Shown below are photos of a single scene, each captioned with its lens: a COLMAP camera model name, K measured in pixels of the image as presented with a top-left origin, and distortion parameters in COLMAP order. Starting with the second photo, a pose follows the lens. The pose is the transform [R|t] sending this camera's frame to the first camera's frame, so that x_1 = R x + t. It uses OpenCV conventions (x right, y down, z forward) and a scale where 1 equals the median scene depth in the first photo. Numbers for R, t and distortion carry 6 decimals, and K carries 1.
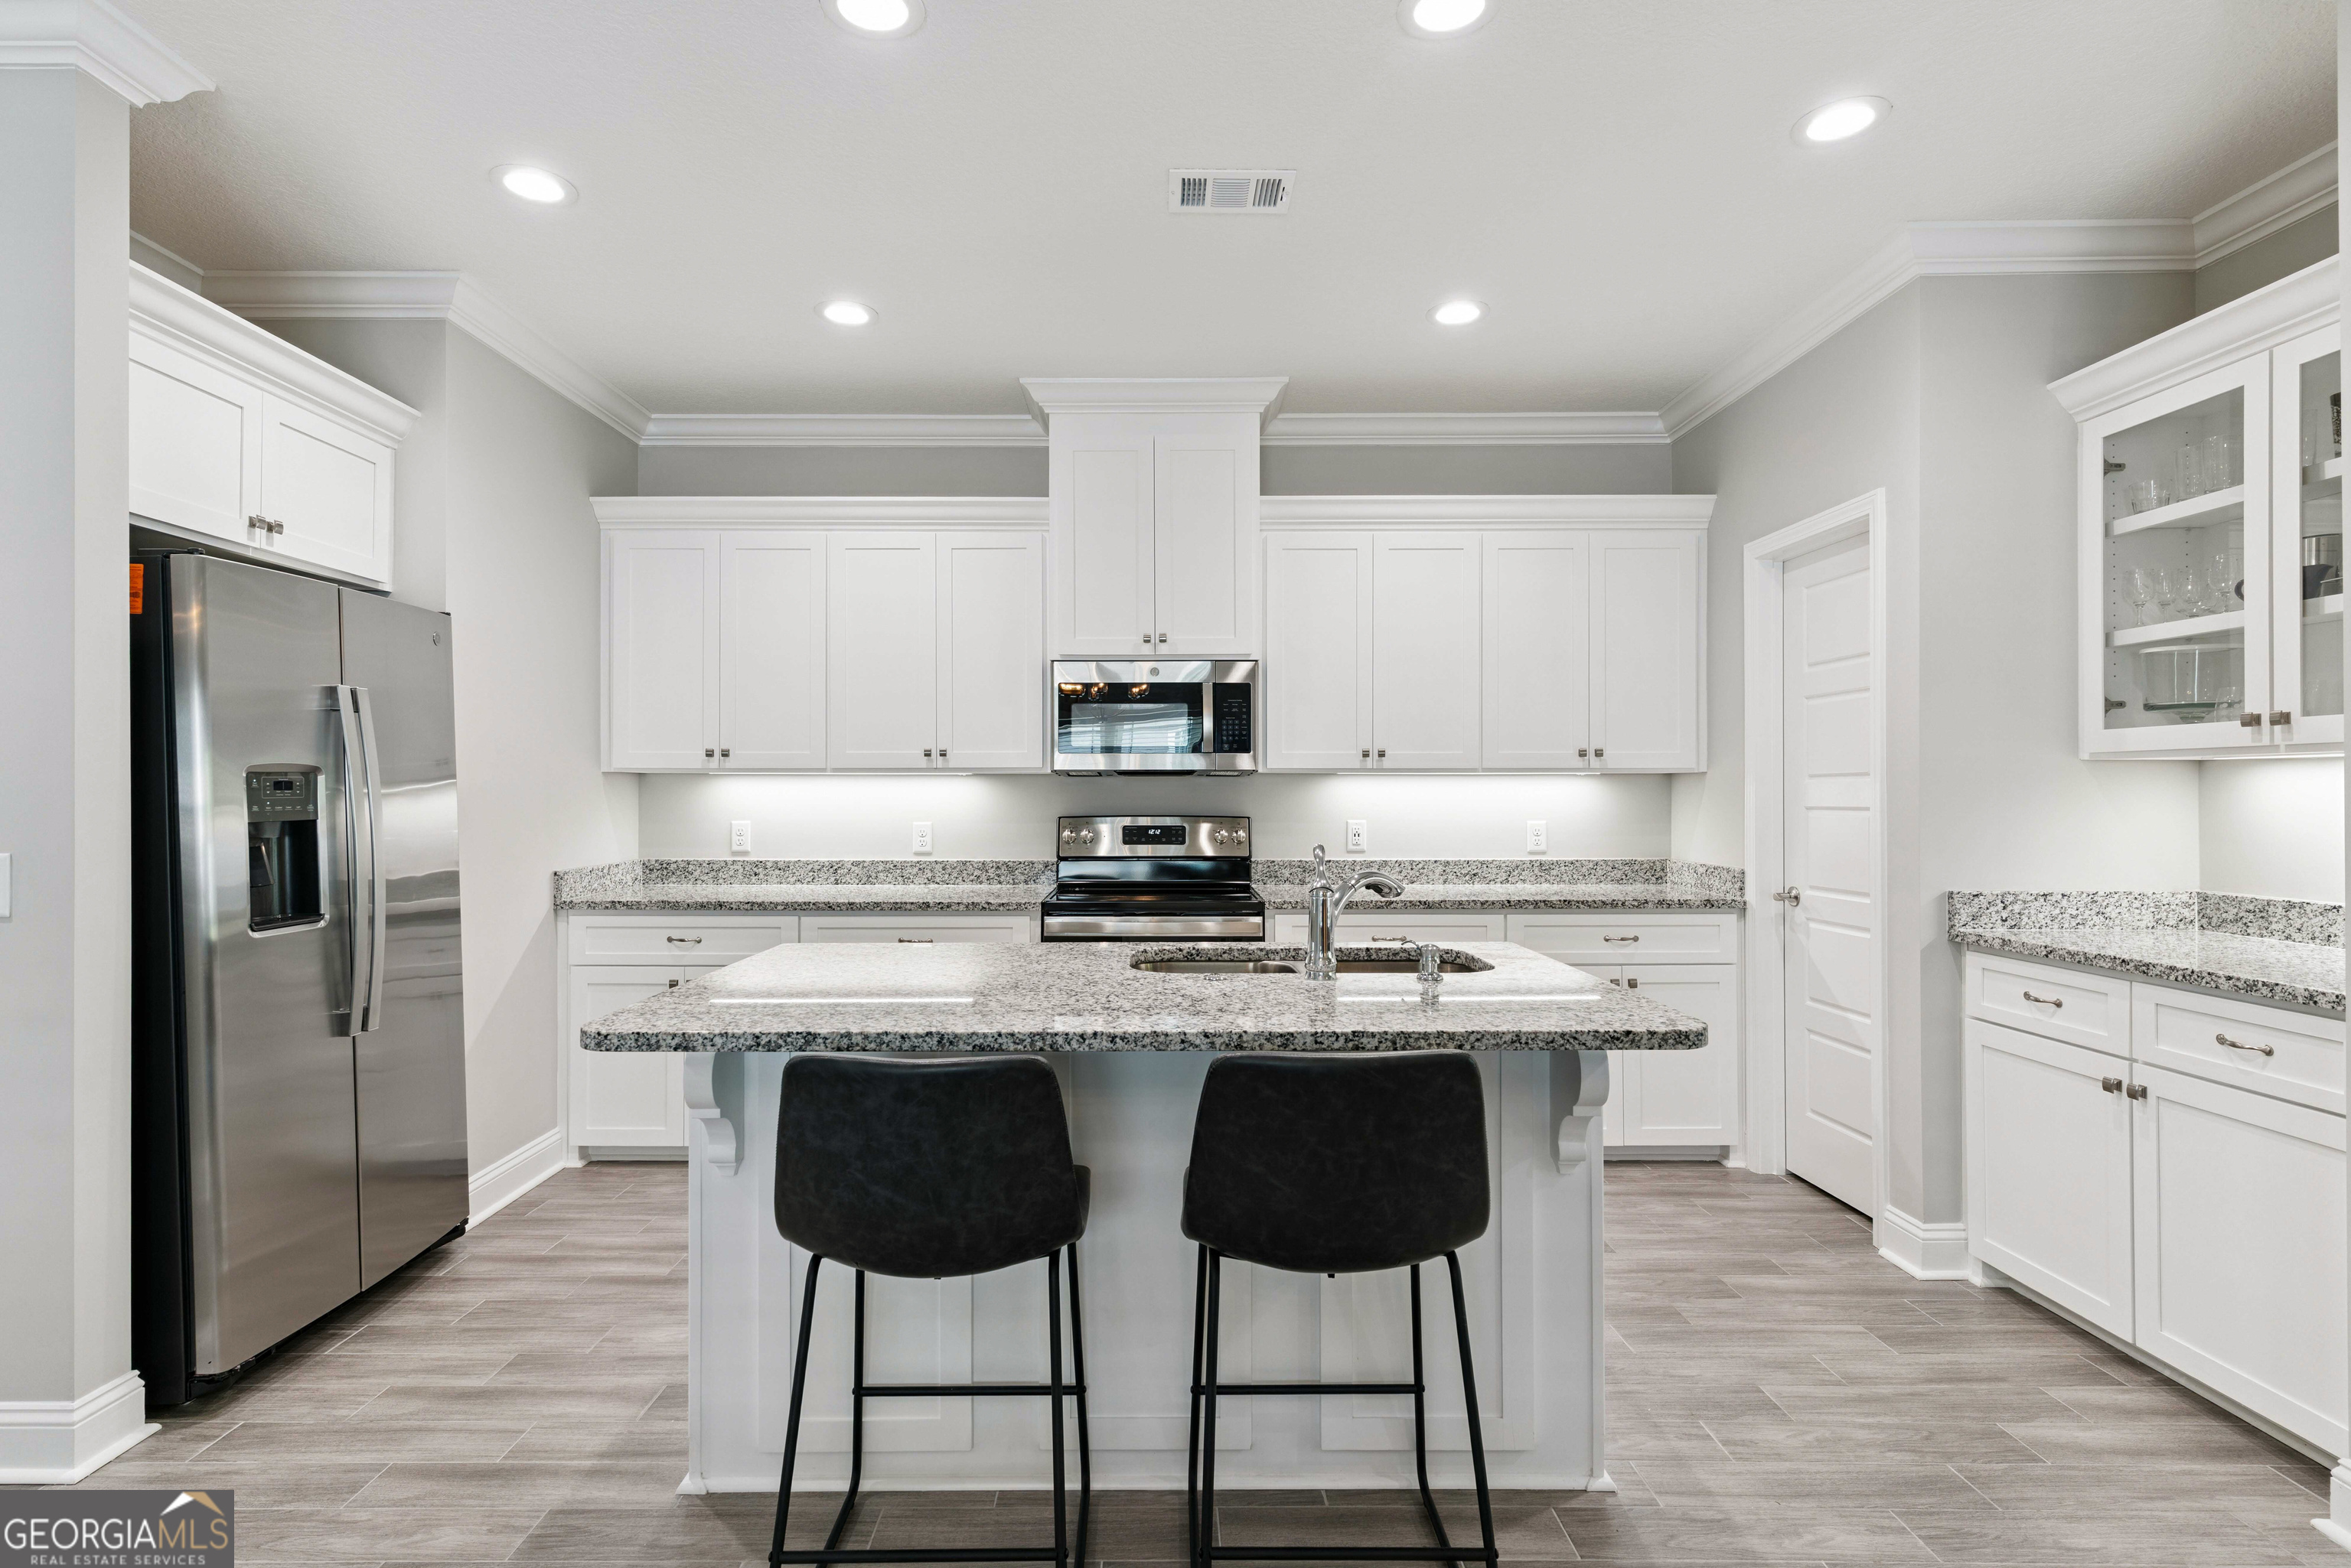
lens RADIAL K [[1182.0, 0, 1172.0], [0, 1182.0, 788.7], [0, 0, 1]] dist [-0.000291, 0.002635]
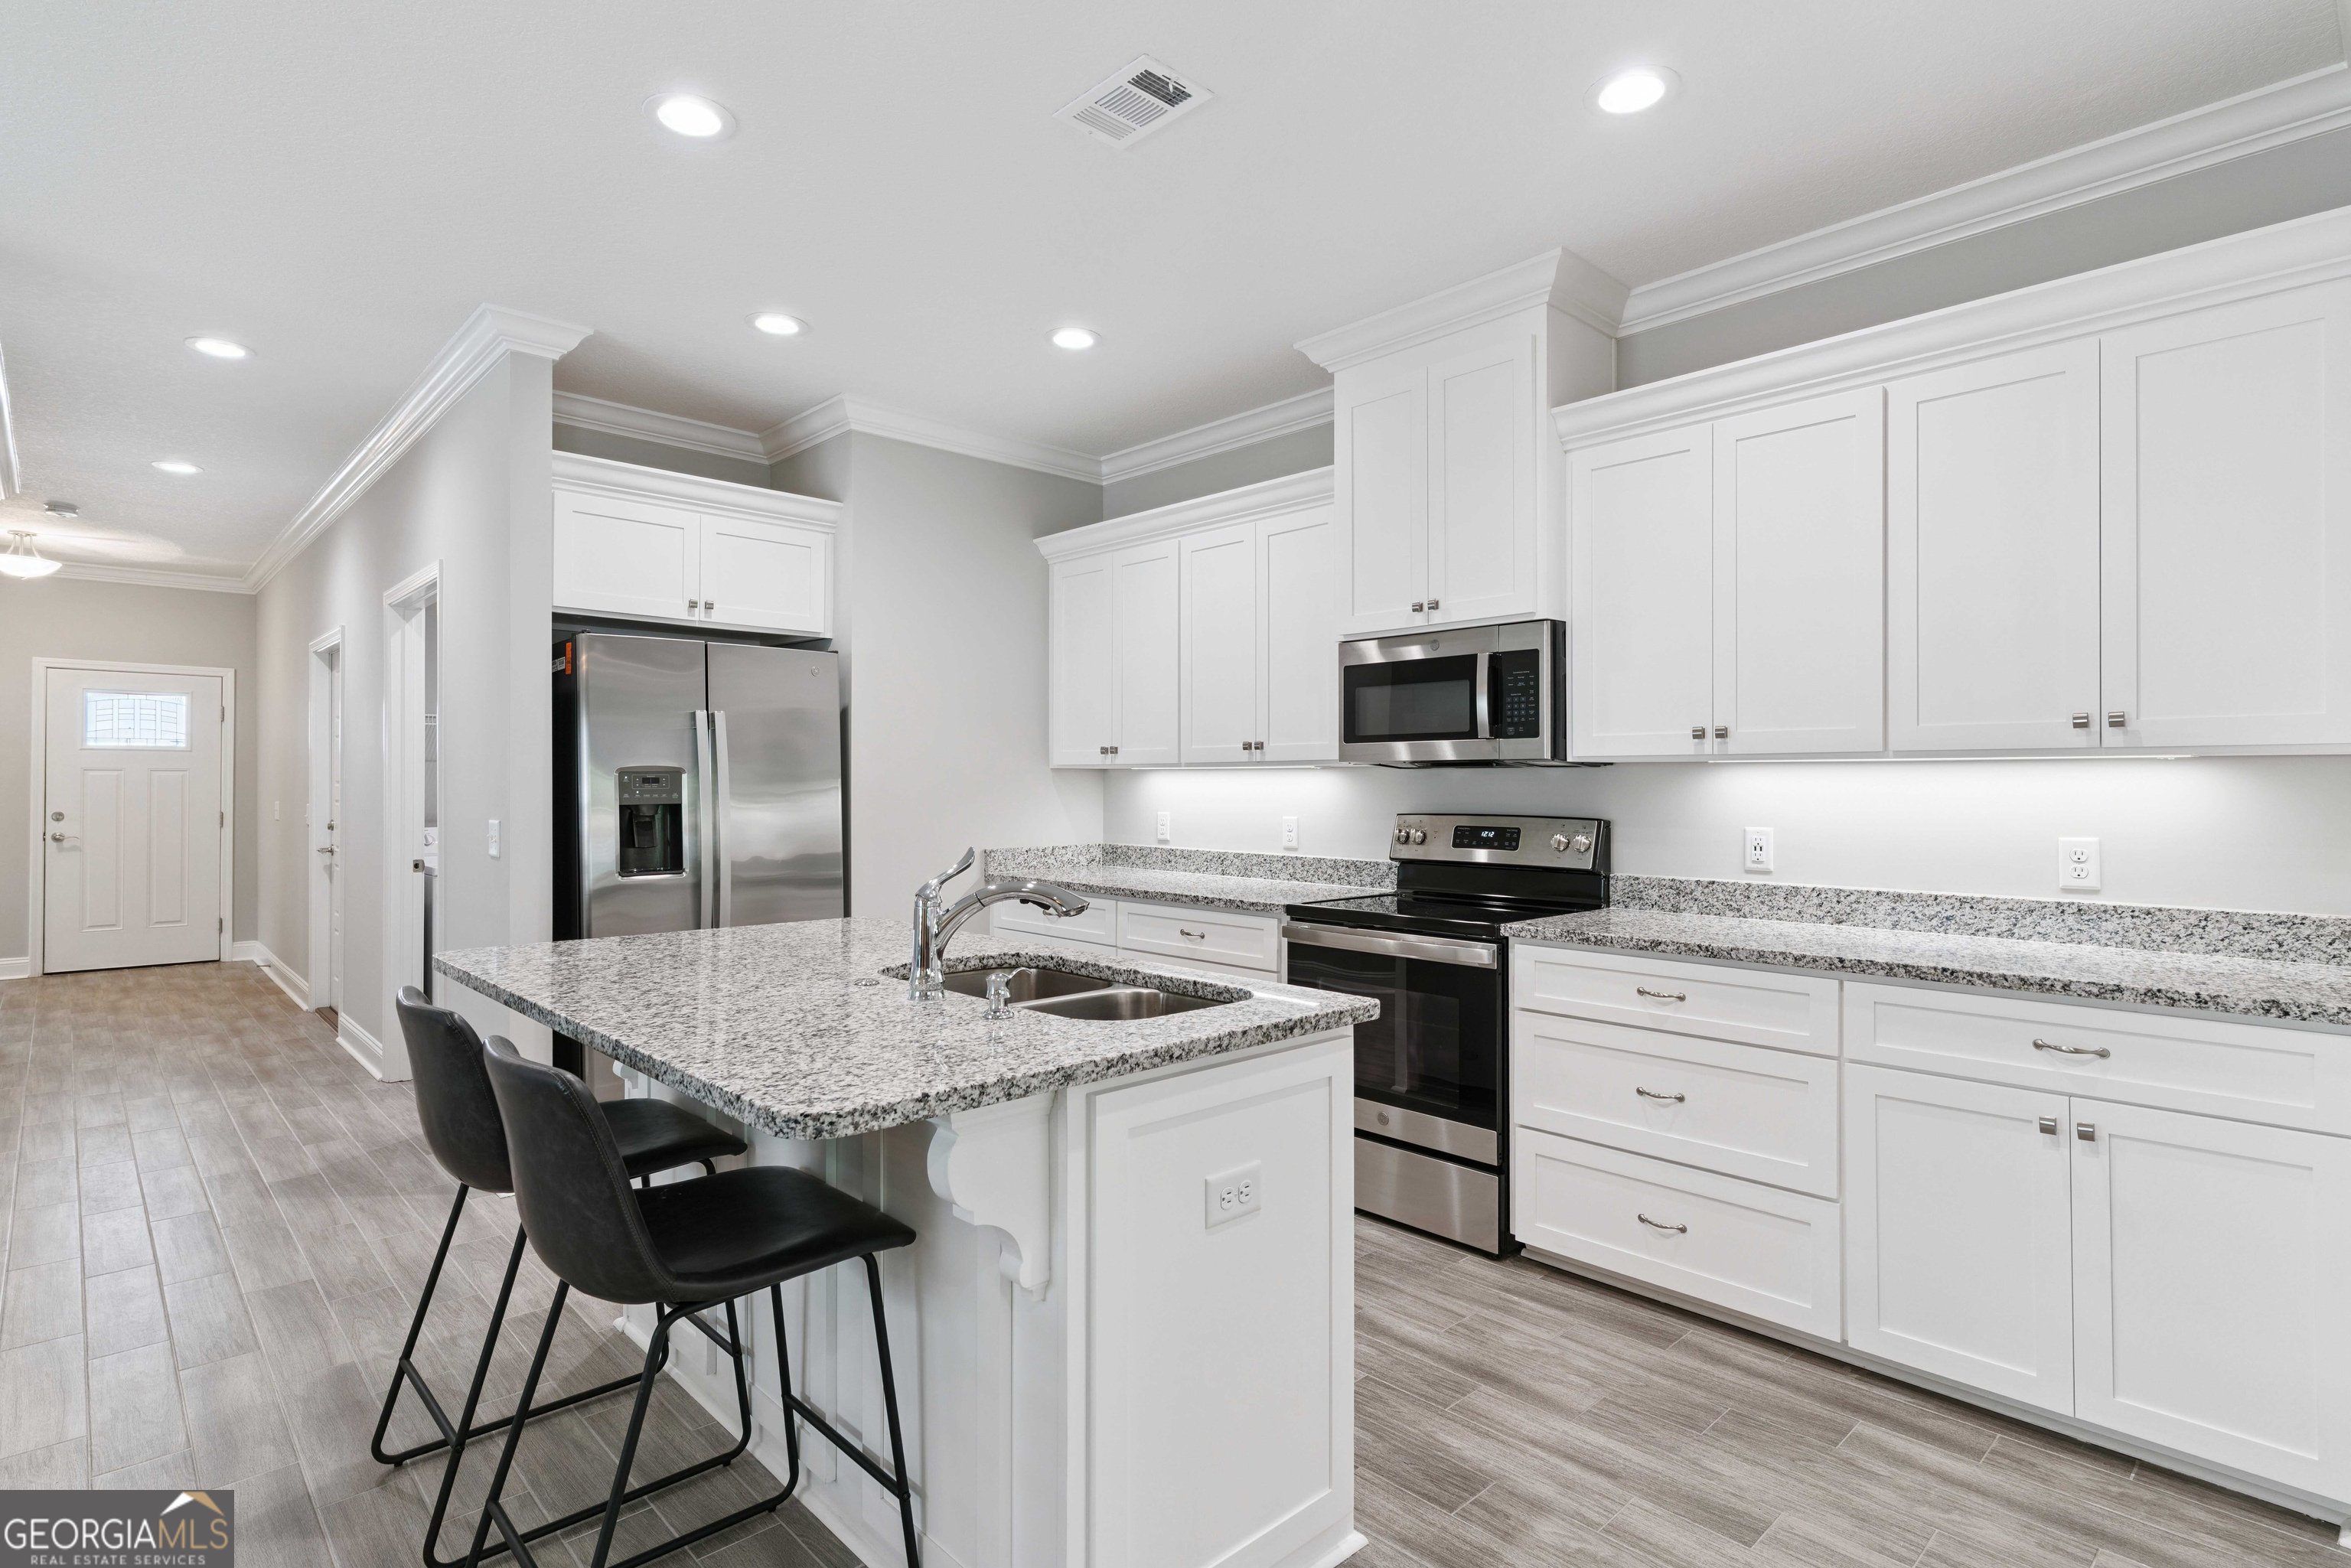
lens RADIAL K [[1182.0, 0, 1161.1], [0, 1182.0, 775.0], [0, 0, 1]] dist [-0.000291, 0.002635]
pose [[0.679670, -0.003769, -0.733508, 0.478683], [-0.000597, 0.999984, -0.005692, -0.000554], [0.733518, 0.004307, 0.679657, 0.282446]]
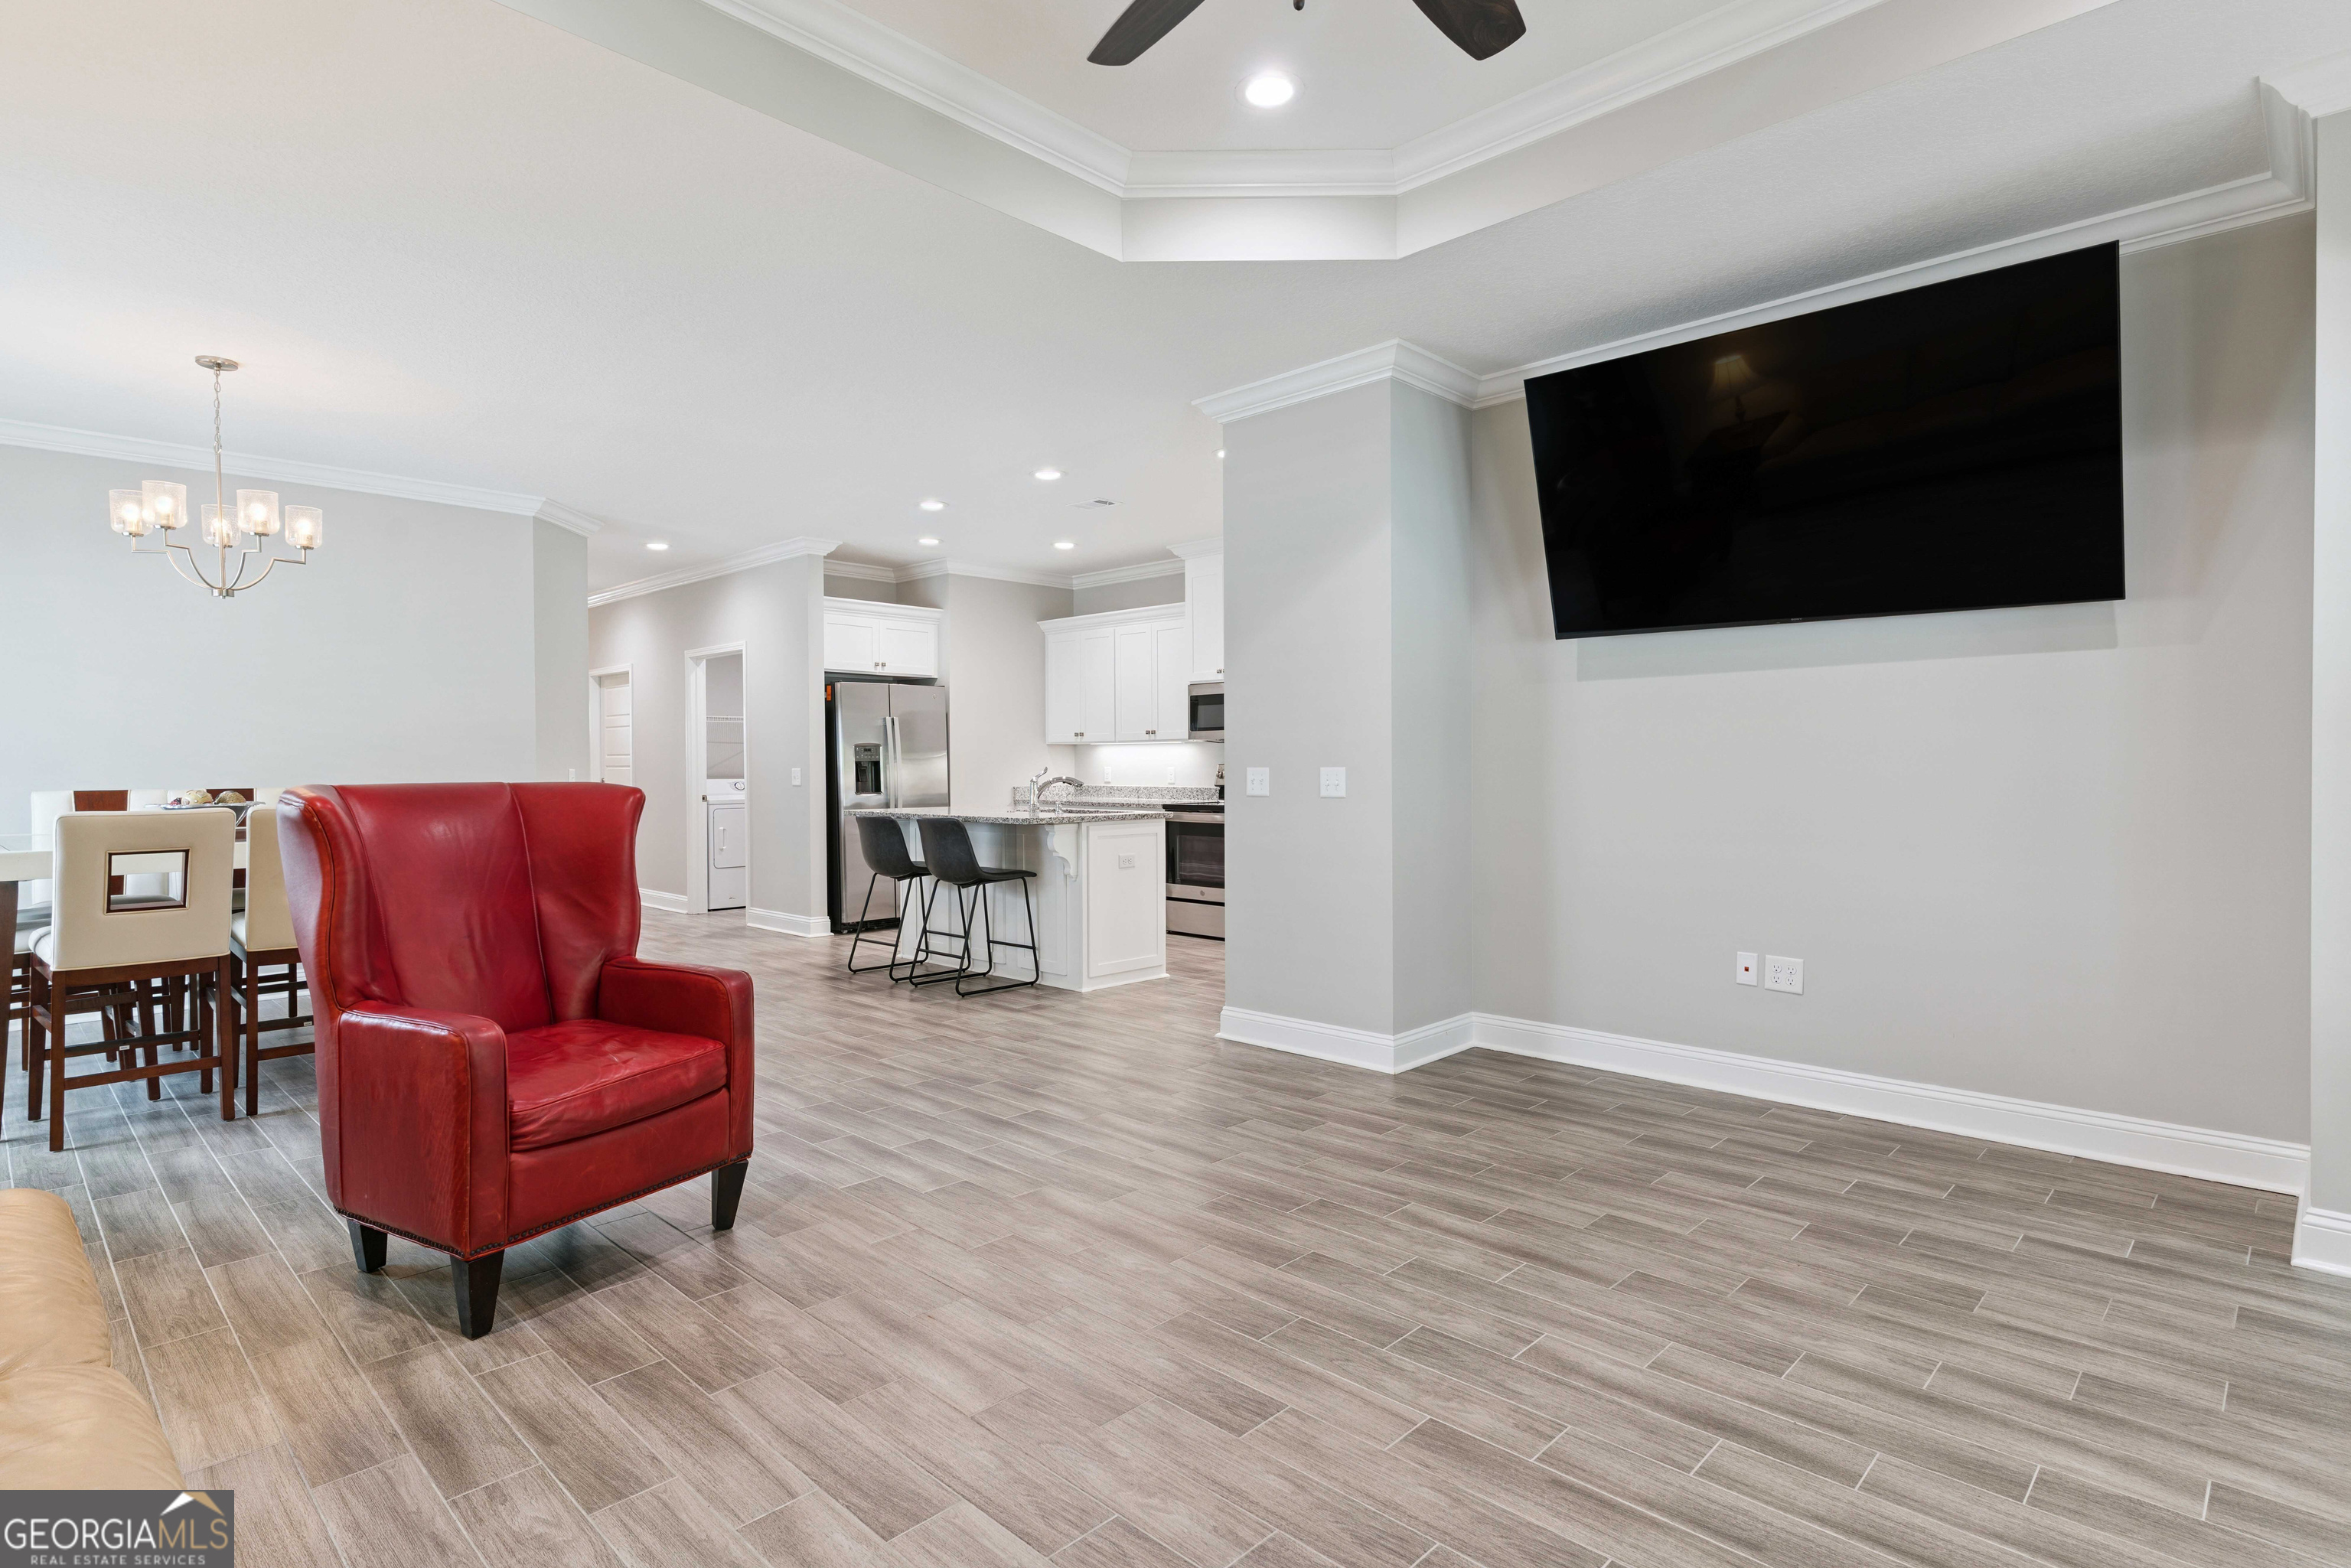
lens RADIAL K [[1182.0, 0, 1151.8], [0, 1182.0, 779.7], [0, 0, 1]] dist [-0.000291, 0.002635]
pose [[0.707358, 0.004268, -0.706843, 1.256980], [0.006164, 0.999907, 0.012205, 0.027275], [0.706829, -0.012990, 0.707266, -0.438481]]
